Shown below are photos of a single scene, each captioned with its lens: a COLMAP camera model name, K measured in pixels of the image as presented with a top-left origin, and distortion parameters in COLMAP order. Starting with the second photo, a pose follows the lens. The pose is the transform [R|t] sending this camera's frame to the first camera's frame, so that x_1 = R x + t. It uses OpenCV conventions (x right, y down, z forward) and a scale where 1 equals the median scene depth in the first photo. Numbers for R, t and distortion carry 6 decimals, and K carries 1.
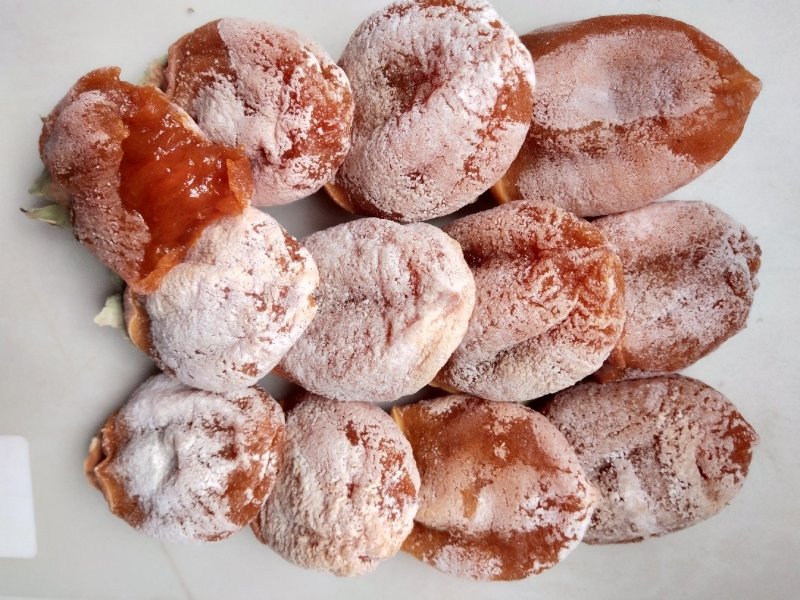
lens RADIAL K [[653.0, 0, 397.6], [0, 653.0, 301.2], [0, 0, 1]] dist [0.006001, -0.009311]
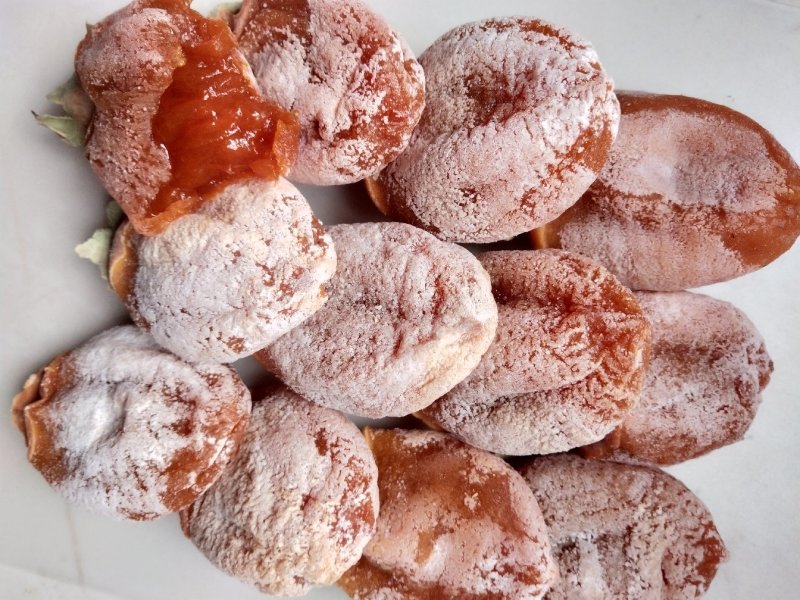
lens RADIAL K [[659.1, 0, 400.0], [0, 659.1, 300.0], [0, 0, 1]] dist [-0.009322, 0.017237]
pose [[0.959387, 0.273236, 0.070131, -0.086020], [-0.268052, 0.960470, -0.075134, 0.051940], [-0.087888, 0.053284, 0.994704, 0.057495]]
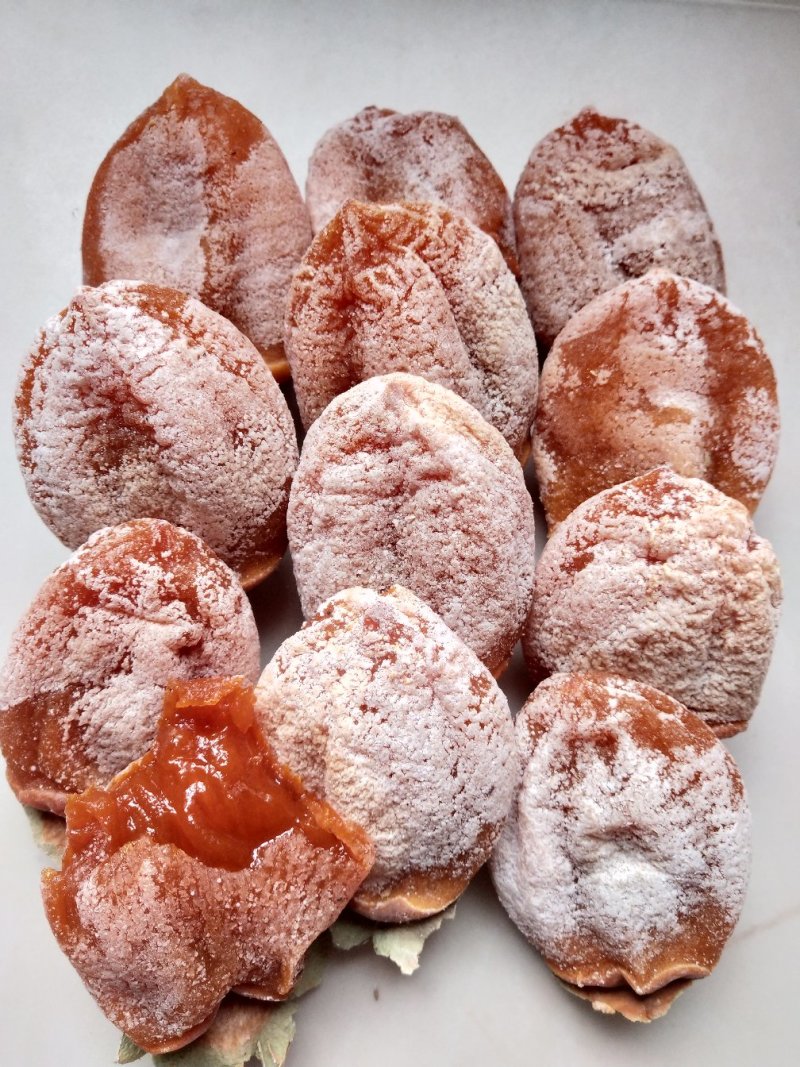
lens RADIAL K [[879.0, 0, 397.9], [0, 879.0, 528.2], [0, 0, 1]] dist [-0.009322, 0.017237]
pose [[0.066239, -0.955809, 0.286430, -0.335096], [0.995484, 0.043743, -0.084245, 0.085564], [0.067993, 0.290717, 0.954390, 0.040074]]
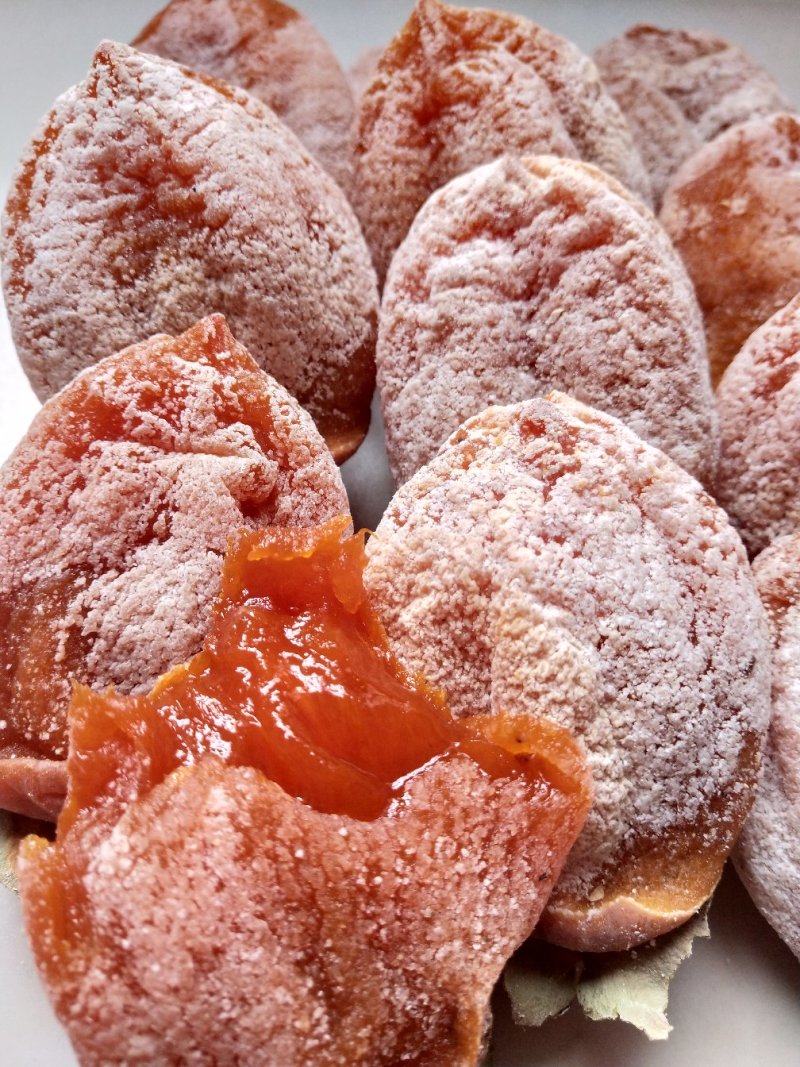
lens RADIAL K [[882.6, 0, 393.1], [0, 882.6, 536.7], [0, 0, 1]] dist [-0.034117, 0.010853]
pose [[-0.041428, -0.804440, 0.592588, -0.602635], [0.998283, -0.057914, -0.008828, -0.116812], [0.041421, 0.591204, 0.805457, 0.492141]]
